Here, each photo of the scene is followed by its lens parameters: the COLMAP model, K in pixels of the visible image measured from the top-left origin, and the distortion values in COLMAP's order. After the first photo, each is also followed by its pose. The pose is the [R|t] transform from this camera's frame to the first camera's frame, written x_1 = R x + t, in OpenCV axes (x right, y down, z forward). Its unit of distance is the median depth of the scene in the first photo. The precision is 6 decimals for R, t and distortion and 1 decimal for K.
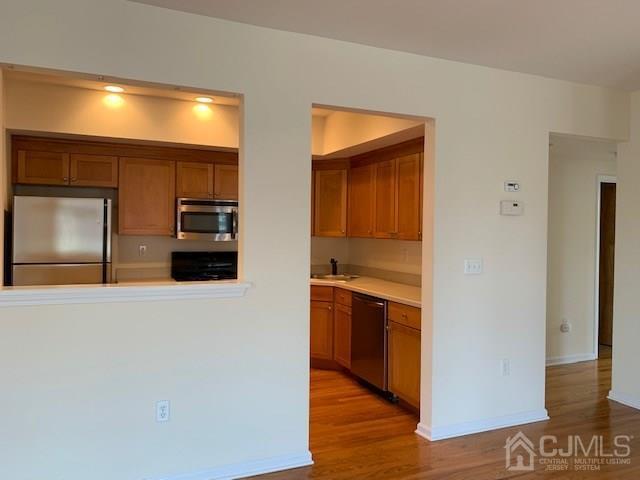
lens RADIAL K [[474.4, 0, 300.6], [0, 474.4, 238.0], [0, 0, 1]] dist [0.010031, 0.005518]
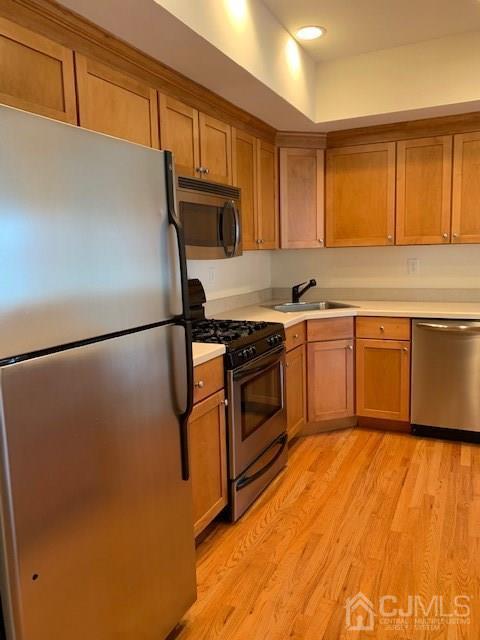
lens RADIAL K [[483.7, 0, 240.0], [0, 483.7, 320.0], [0, 0, 1]] dist [0.061854, -0.093499]
pose [[0.744070, -0.132717, 0.654787, -0.497227], [0.052566, 0.988662, 0.140657, -0.003686], [-0.666031, -0.070239, 0.742610, 0.528735]]
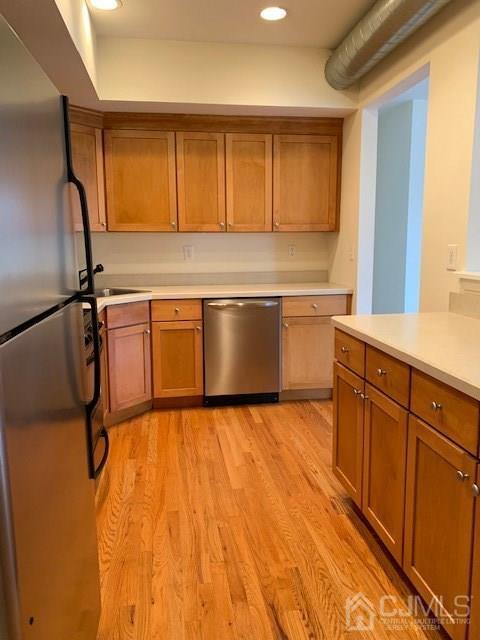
lens RADIAL K [[483.7, 0, 240.0], [0, 483.7, 320.0], [0, 0, 1]] dist [0.061854, -0.093499]
pose [[0.248226, -0.175551, 0.952662, -0.559125], [0.028218, 0.984335, 0.174035, 0.006686], [-0.968291, -0.016317, 0.249291, 0.631254]]
